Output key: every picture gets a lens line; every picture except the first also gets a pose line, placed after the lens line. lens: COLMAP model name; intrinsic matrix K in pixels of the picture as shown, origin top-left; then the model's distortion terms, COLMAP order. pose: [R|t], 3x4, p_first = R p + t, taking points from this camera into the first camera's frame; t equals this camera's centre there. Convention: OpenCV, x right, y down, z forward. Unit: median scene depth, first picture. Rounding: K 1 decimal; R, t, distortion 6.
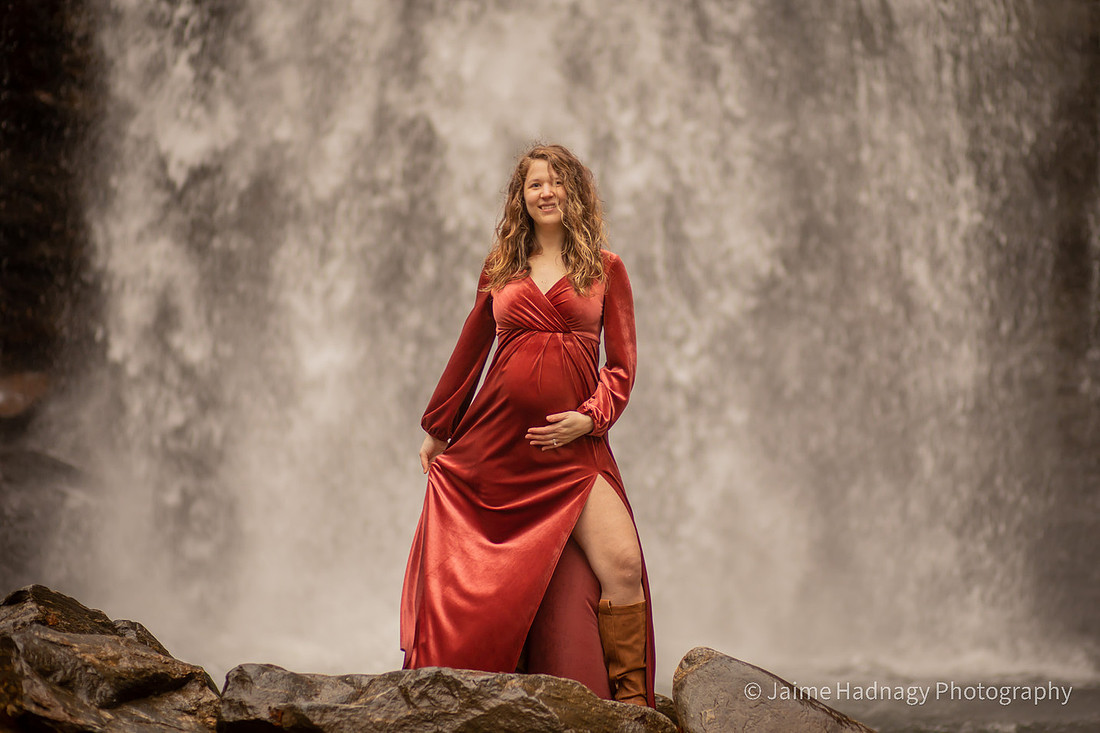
lens RADIAL K [[2914.8, 0, 626.8], [0, 2914.8, 365.3], [0, 0, 1]] dist [-0.117607, -1.023000]
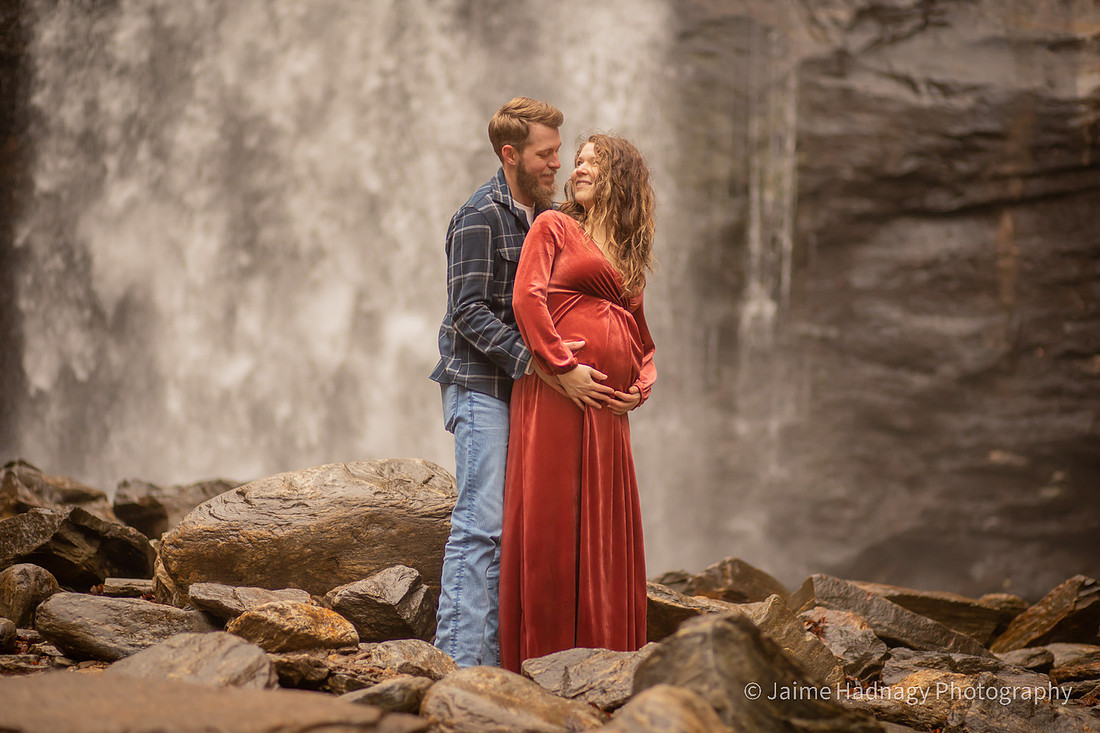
lens RADIAL K [[2706.0, 0, 551.8], [0, 2706.0, 365.4], [0, 0, 1]] dist [-0.078802, -1.135056]
pose [[0.999839, 0.000252, 0.017917, 0.136941], [0.000630, 0.998787, -0.049233, 0.118303], [-0.017908, 0.049236, 0.998627, -0.930082]]
